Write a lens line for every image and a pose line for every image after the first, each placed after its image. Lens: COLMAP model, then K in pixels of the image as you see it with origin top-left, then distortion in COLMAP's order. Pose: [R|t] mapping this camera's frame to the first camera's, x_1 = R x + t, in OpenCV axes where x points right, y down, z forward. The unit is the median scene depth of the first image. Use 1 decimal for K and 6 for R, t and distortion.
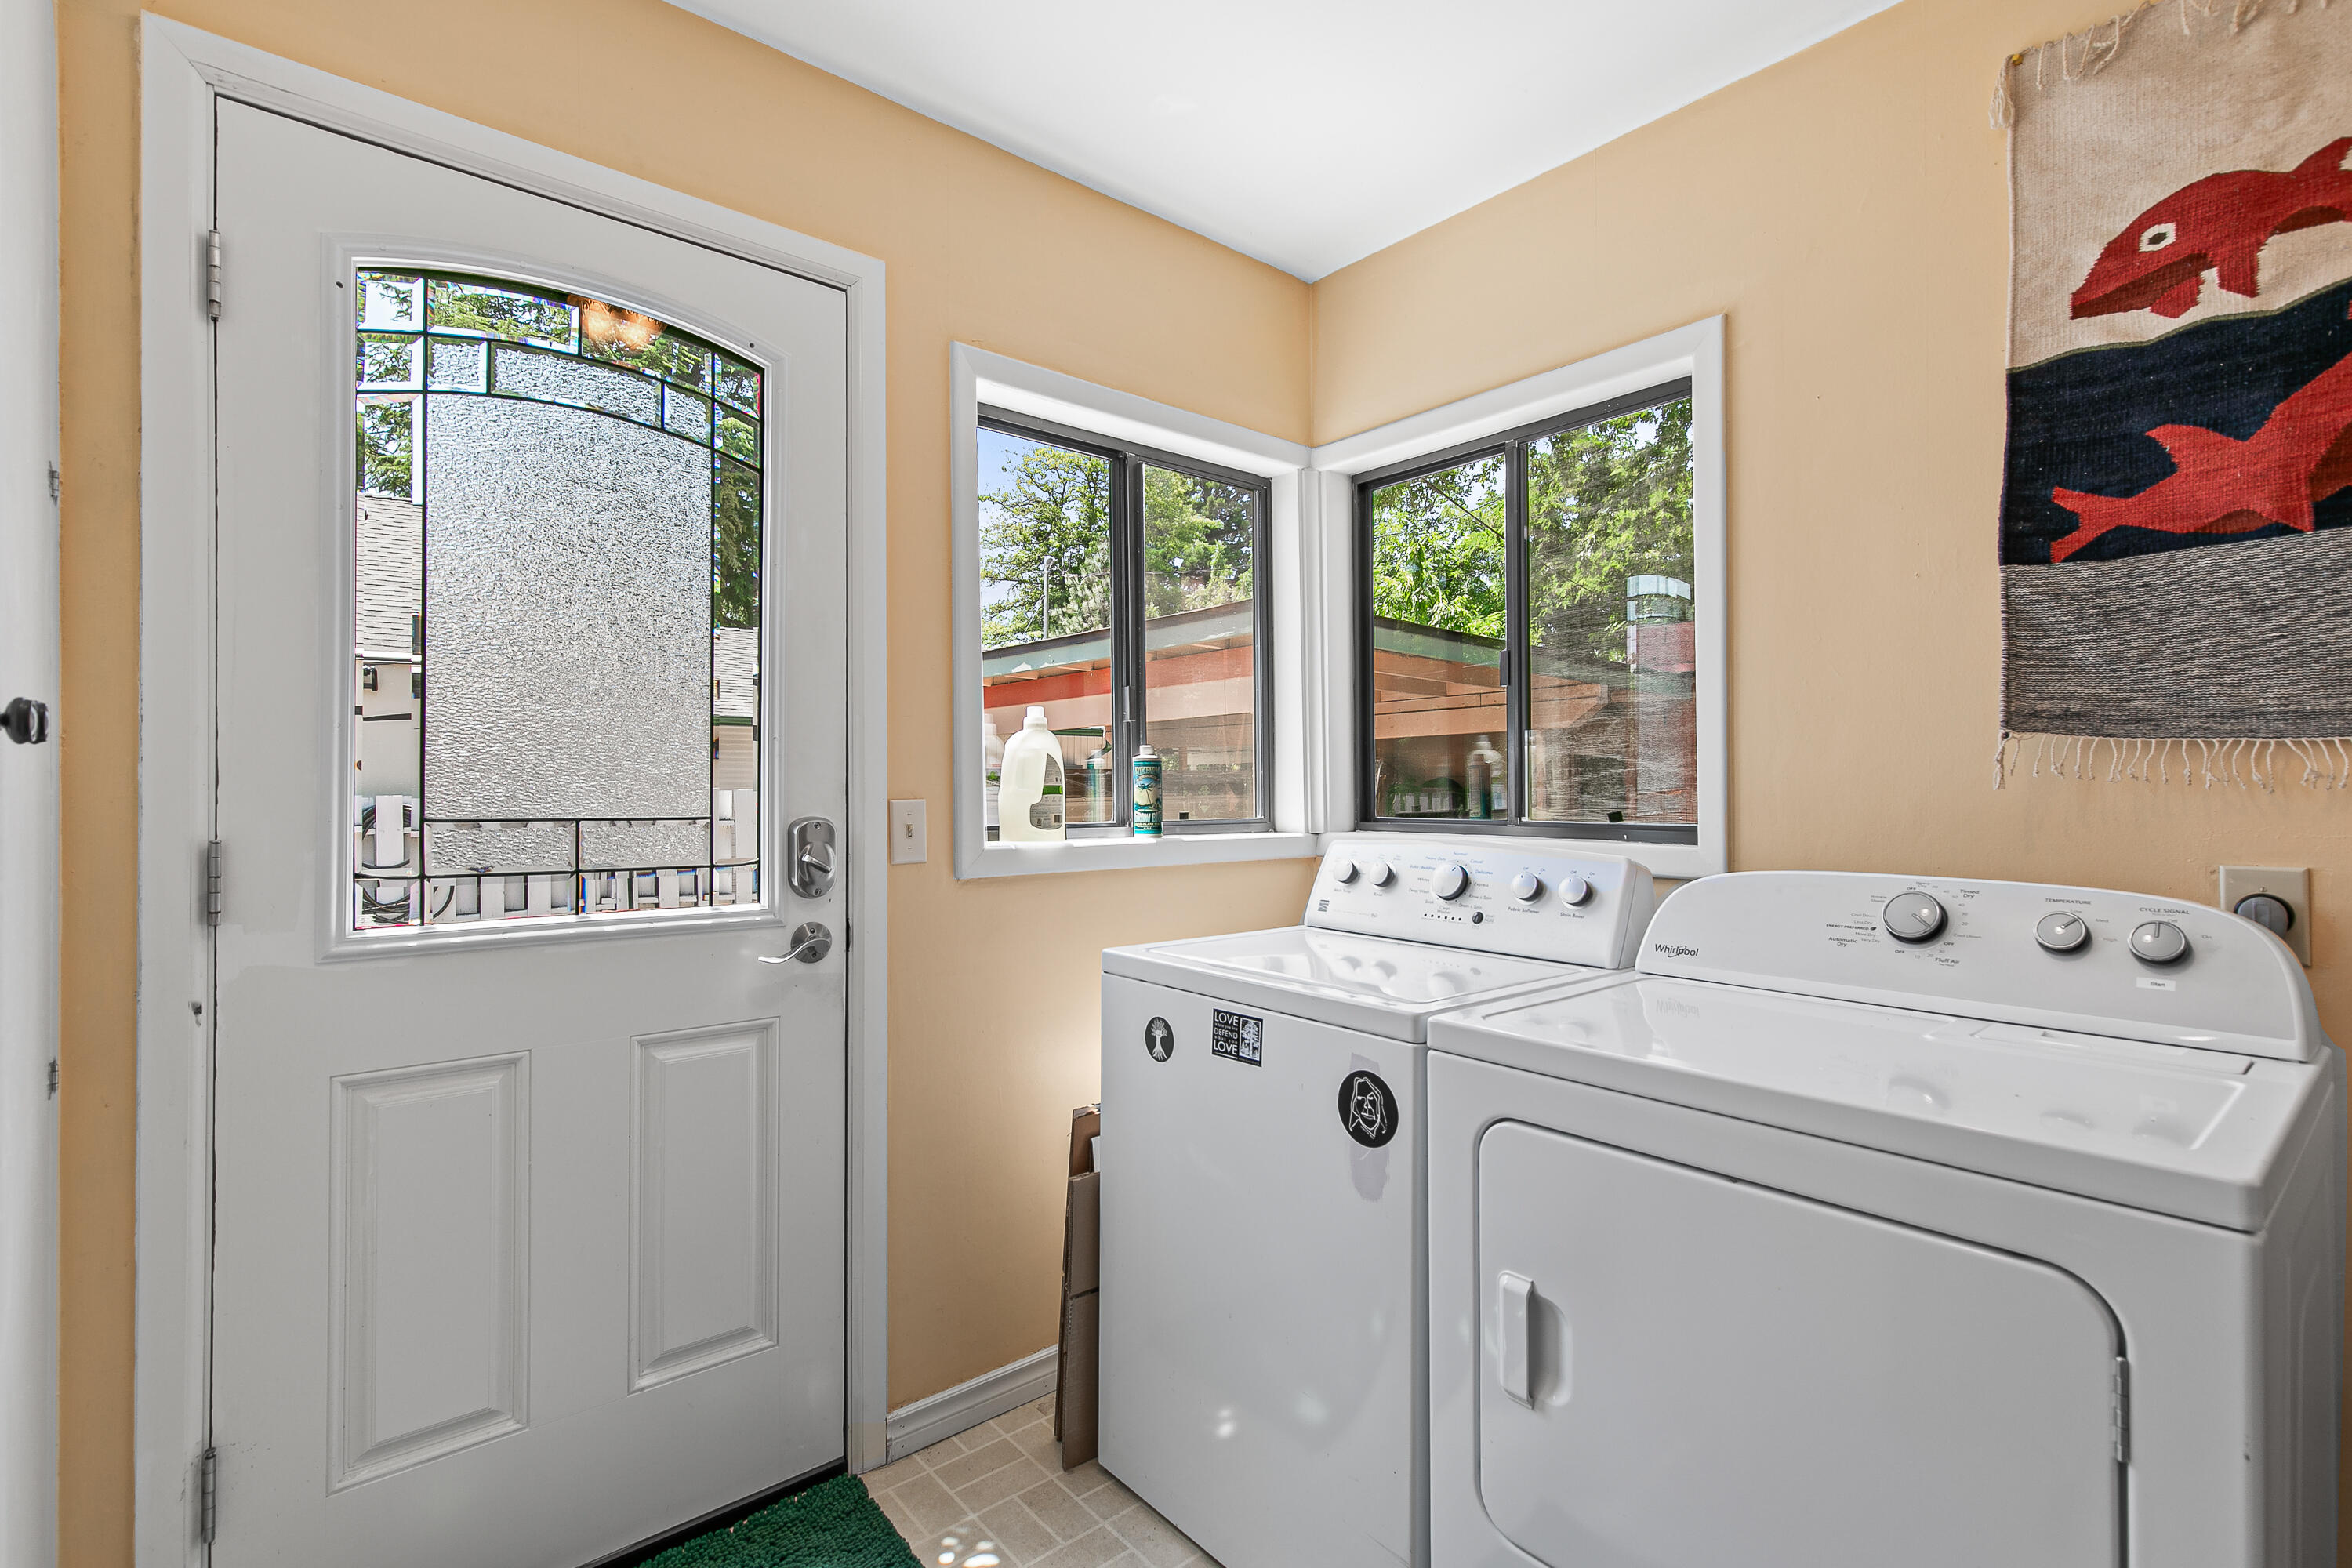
lens RADIAL K [[1067.0, 0, 1184.5], [0, 1067.0, 792.3], [0, 0, 1]] dist [0.014902, -0.002809]
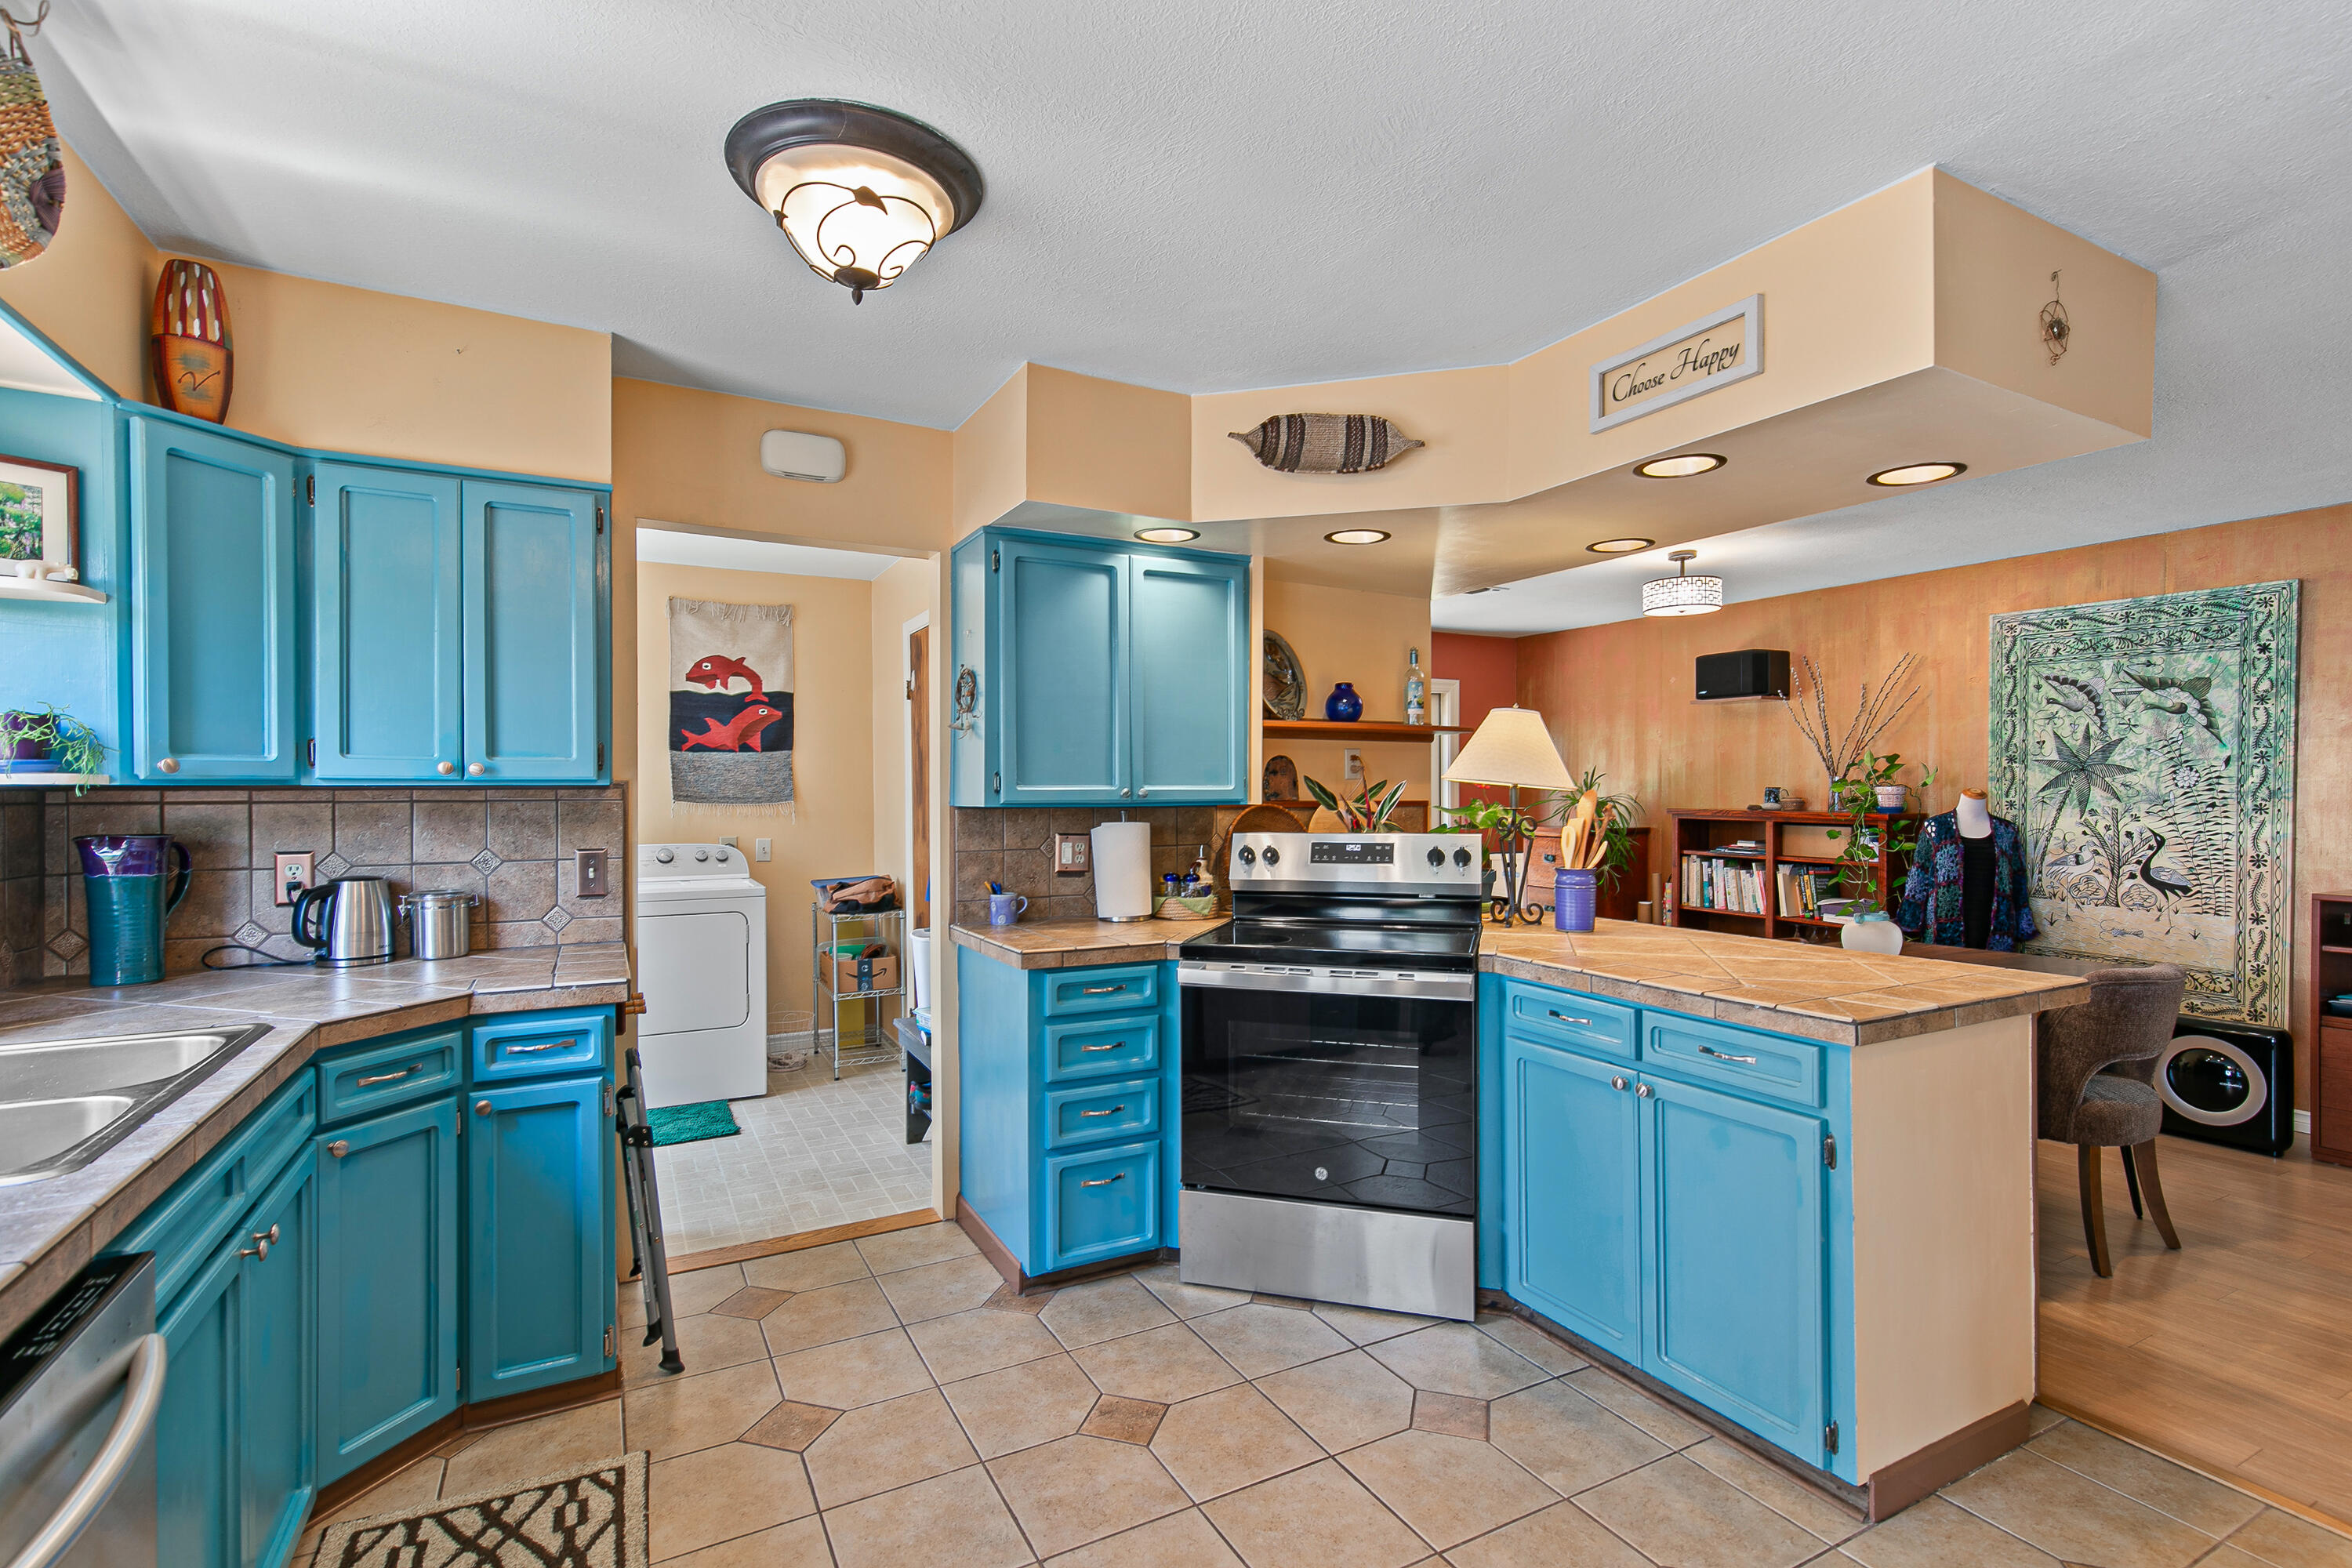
lens RADIAL K [[1067.0, 0, 1182.6], [0, 1067.0, 791.3], [0, 0, 1]] dist [0.014902, -0.002809]
pose [[0.216963, -0.001194, 0.976179, -2.131563], [0.001365, 0.999999, 0.000919, -0.086415], [-0.976179, 0.001133, 0.216964, -1.263722]]
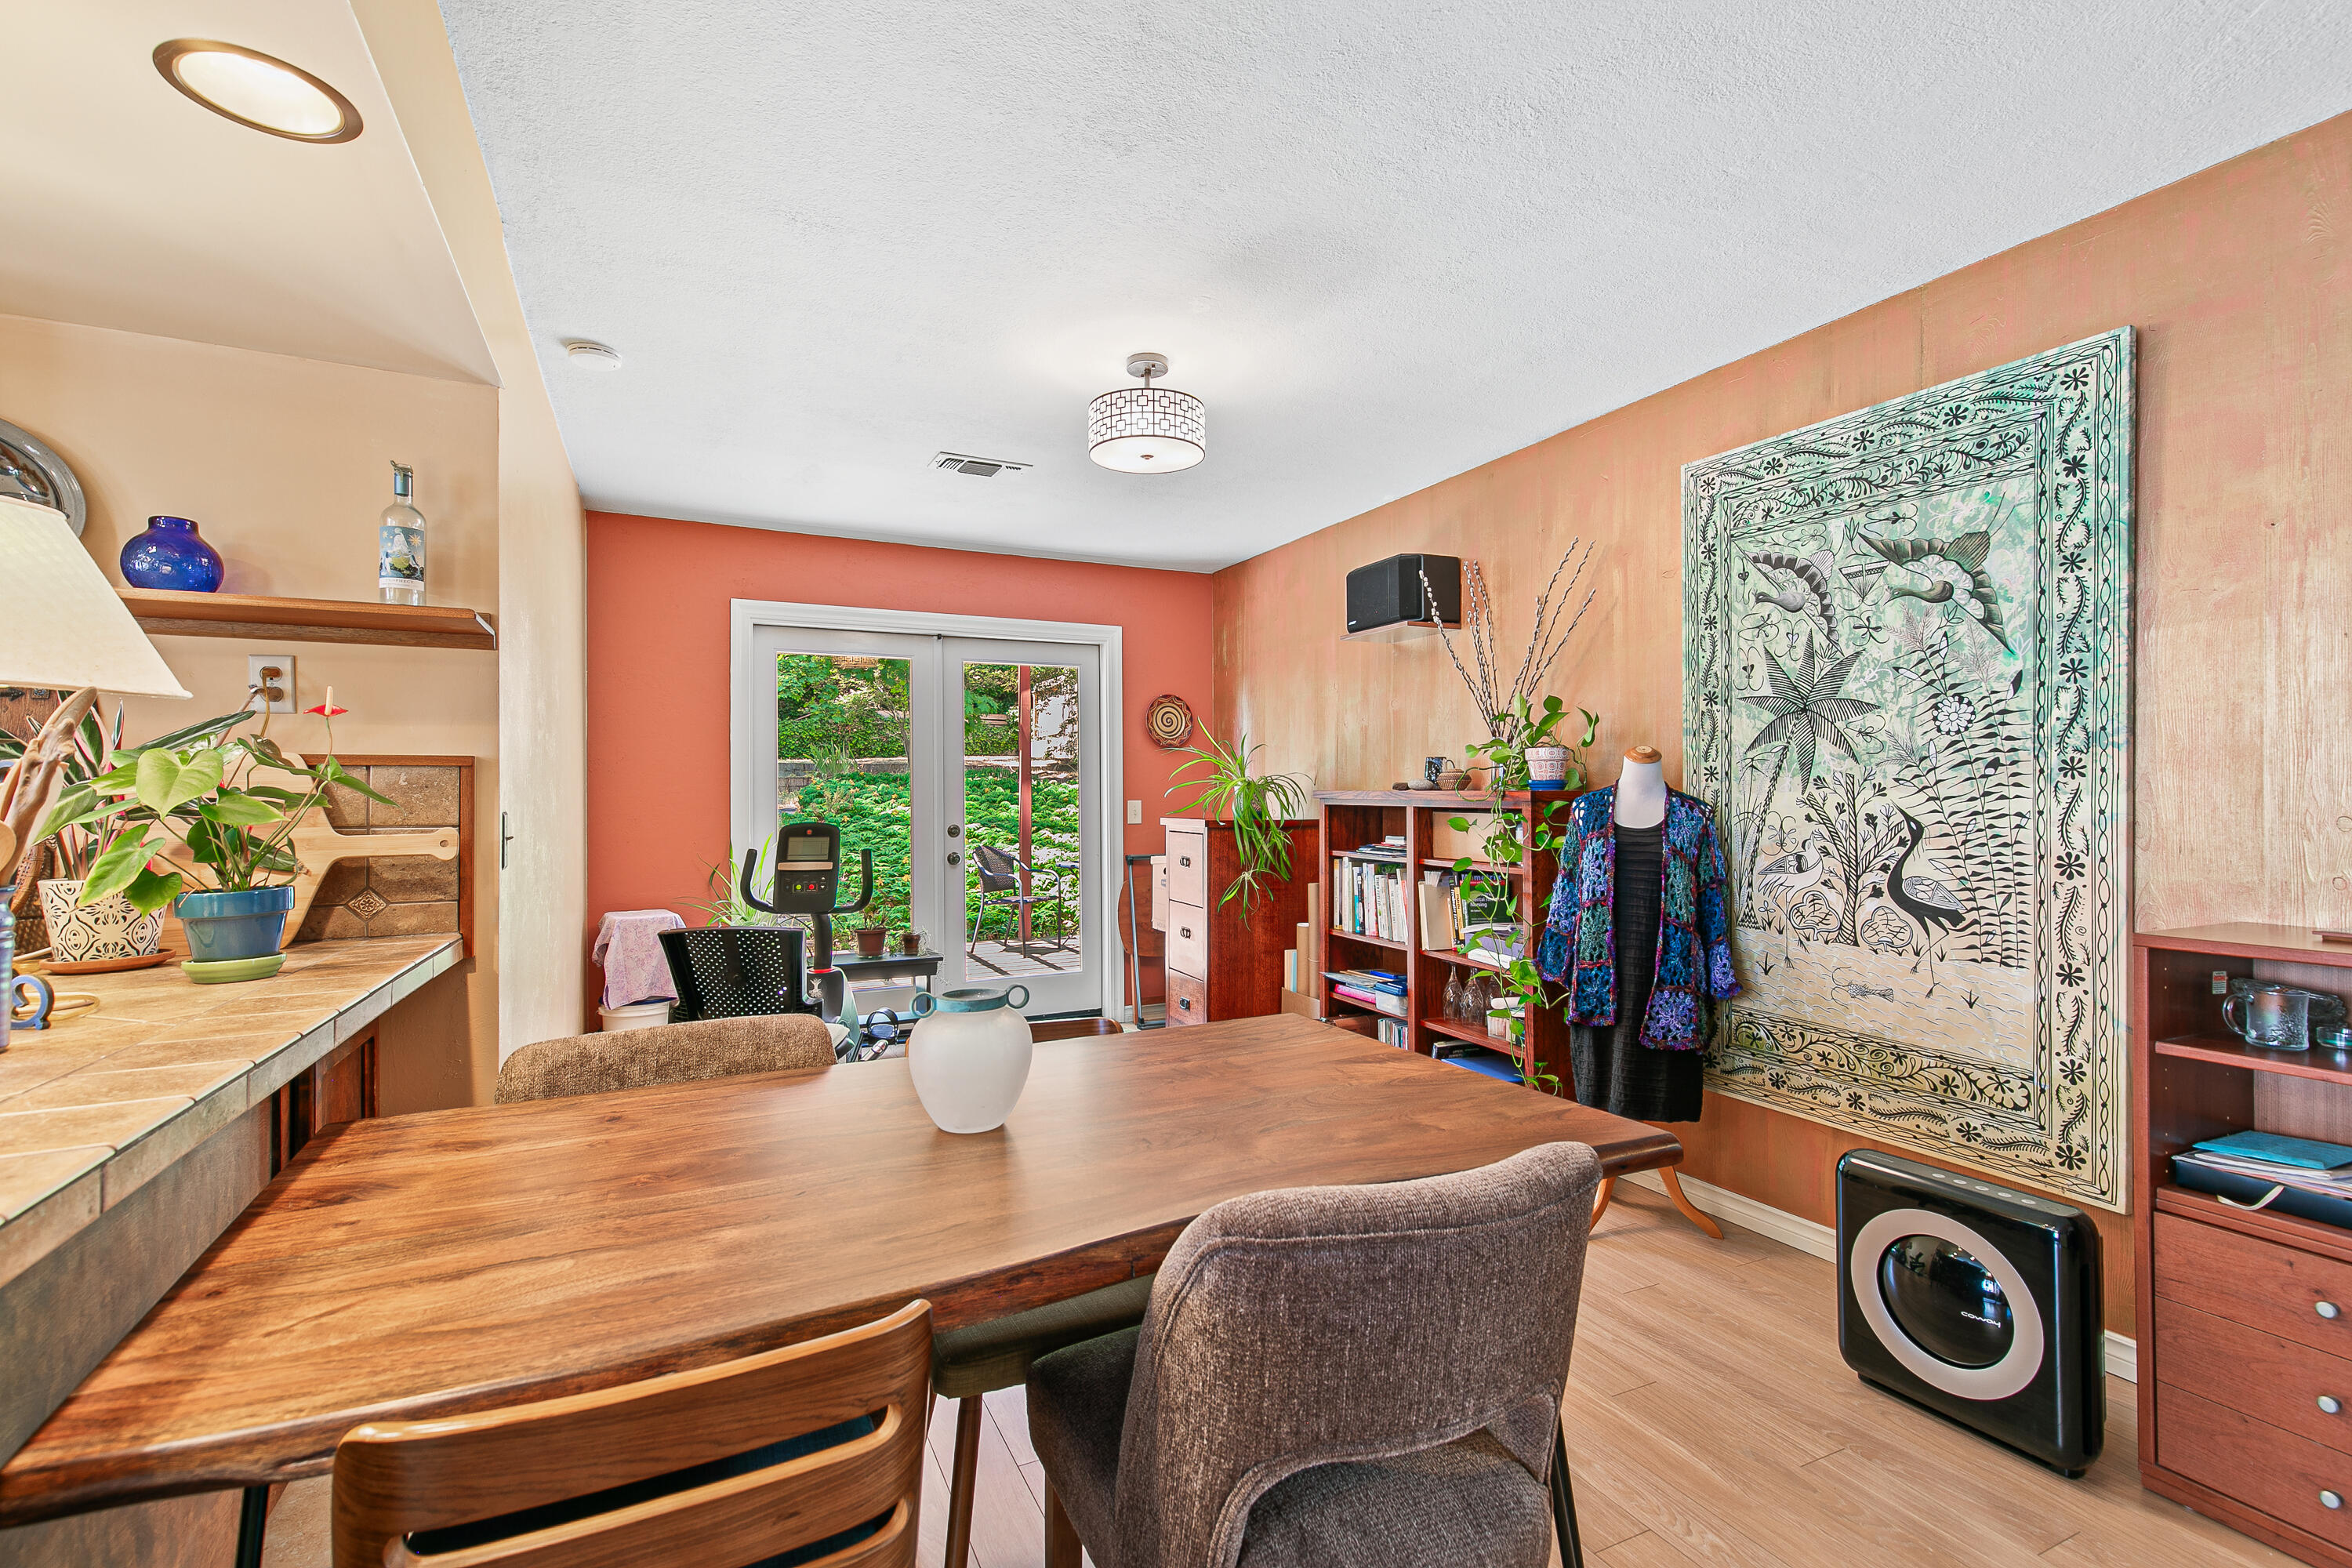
lens RADIAL K [[1067.0, 0, 1158.4], [0, 1067.0, 782.6], [0, 0, 1]] dist [0.014902, -0.002809]
pose [[0.265320, 0.011180, 0.964096, -0.601877], [0.004769, 0.999905, -0.012908, -0.002811], [-0.964149, 0.008023, 0.265242, -2.527315]]
